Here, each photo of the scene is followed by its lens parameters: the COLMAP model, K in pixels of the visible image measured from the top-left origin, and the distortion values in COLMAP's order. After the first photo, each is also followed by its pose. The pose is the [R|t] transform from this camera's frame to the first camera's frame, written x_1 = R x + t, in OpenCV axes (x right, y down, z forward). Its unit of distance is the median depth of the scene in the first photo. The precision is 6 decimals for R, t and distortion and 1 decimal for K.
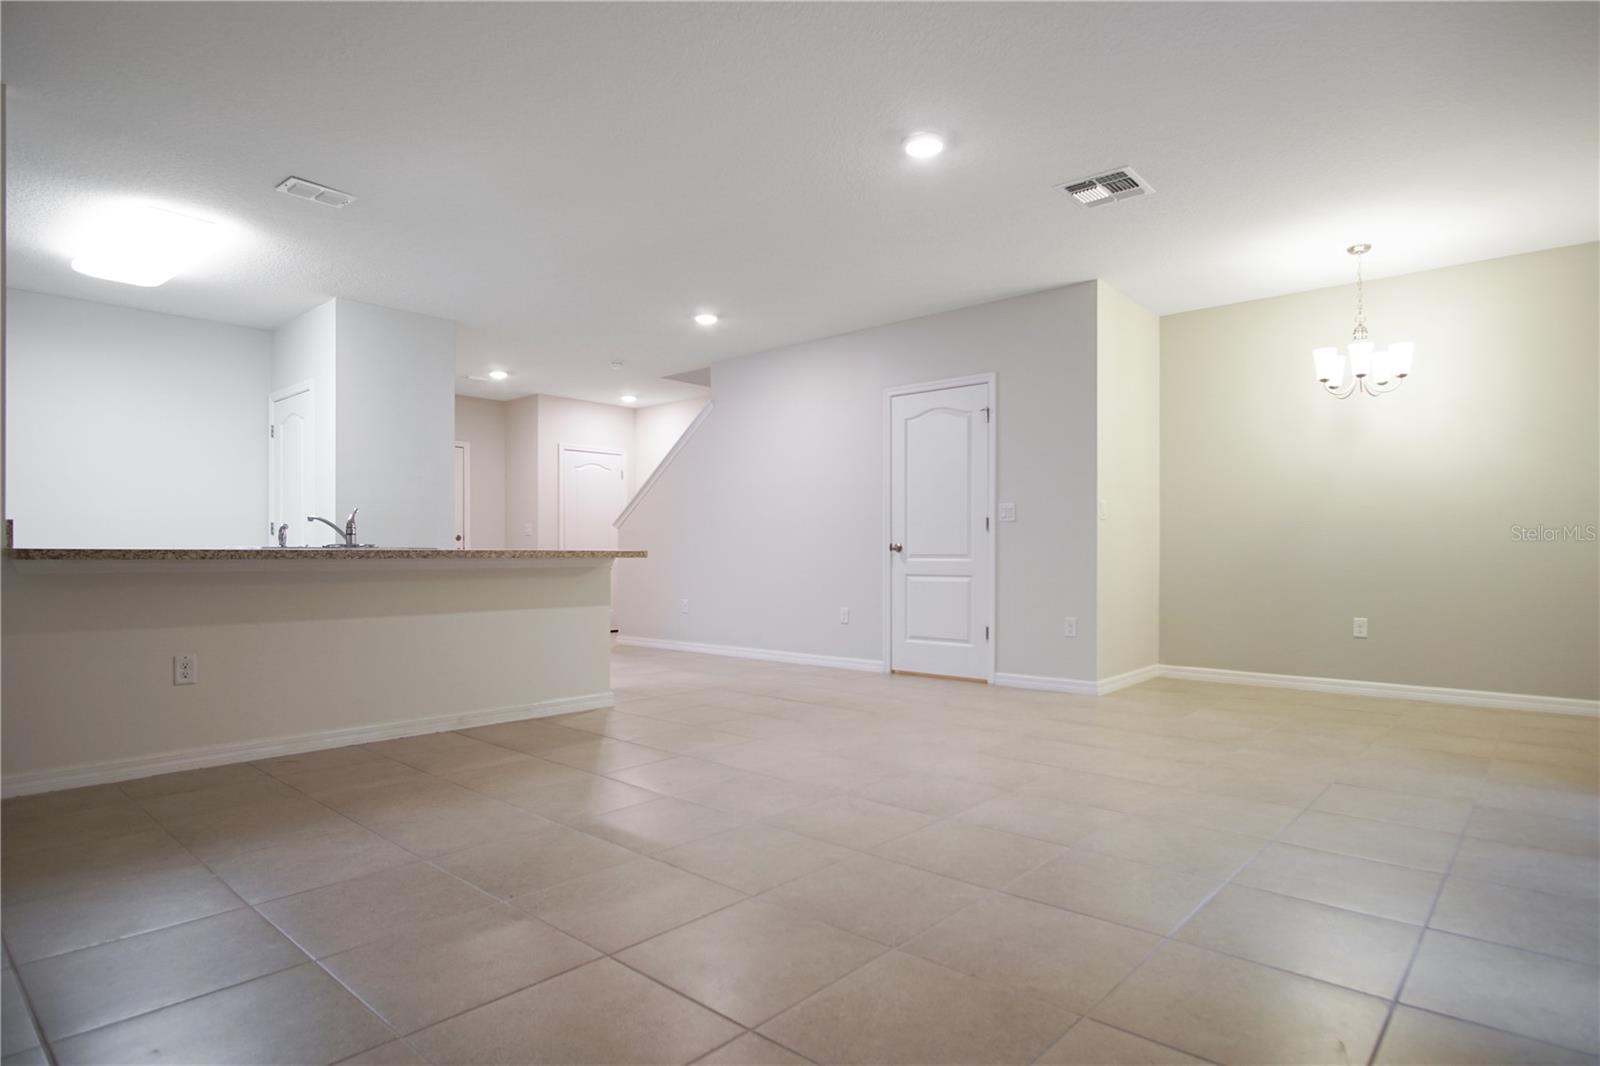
lens RADIAL K [[866.2, 0, 815.1], [0, 866.2, 551.0], [0, 0, 1]] dist [-0.026191, 0.000620]
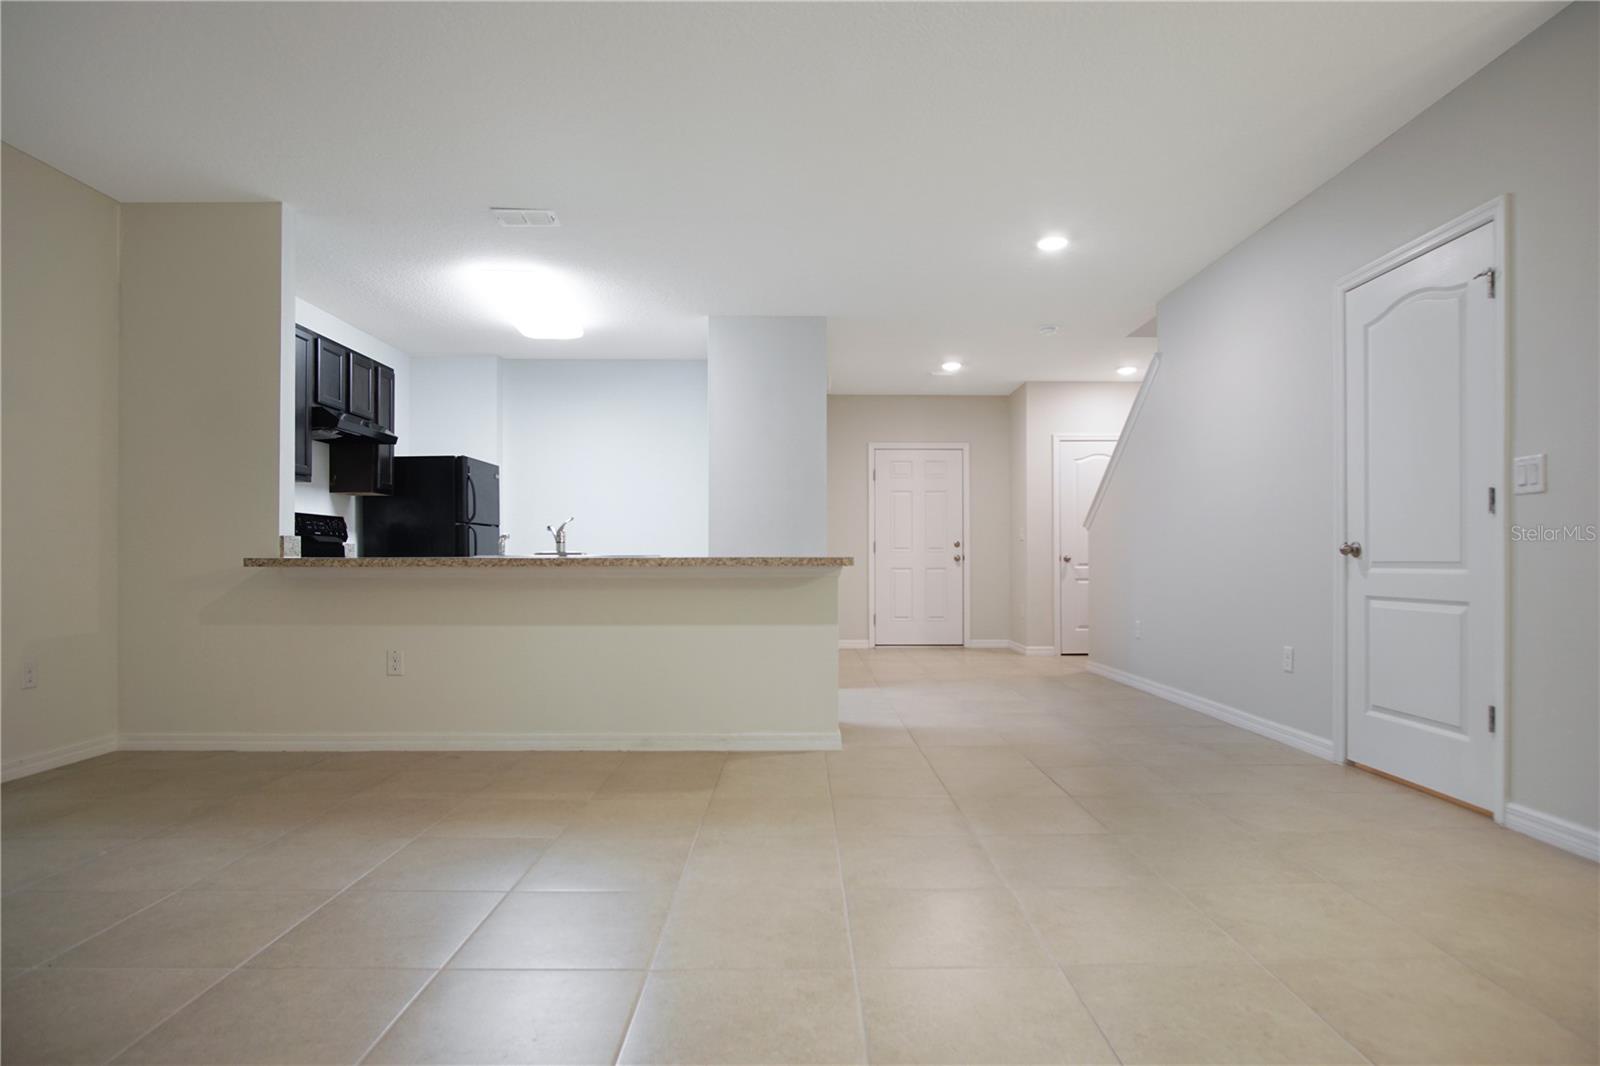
lens RADIAL K [[866.2, 0, 815.1], [0, 866.2, 551.0], [0, 0, 1]] dist [-0.026191, 0.000620]
pose [[0.673168, -0.009921, -0.739423, 0.297832], [0.004099, 0.999945, -0.009685, 0.001215], [0.739478, 0.003489, 0.673172, 0.377728]]
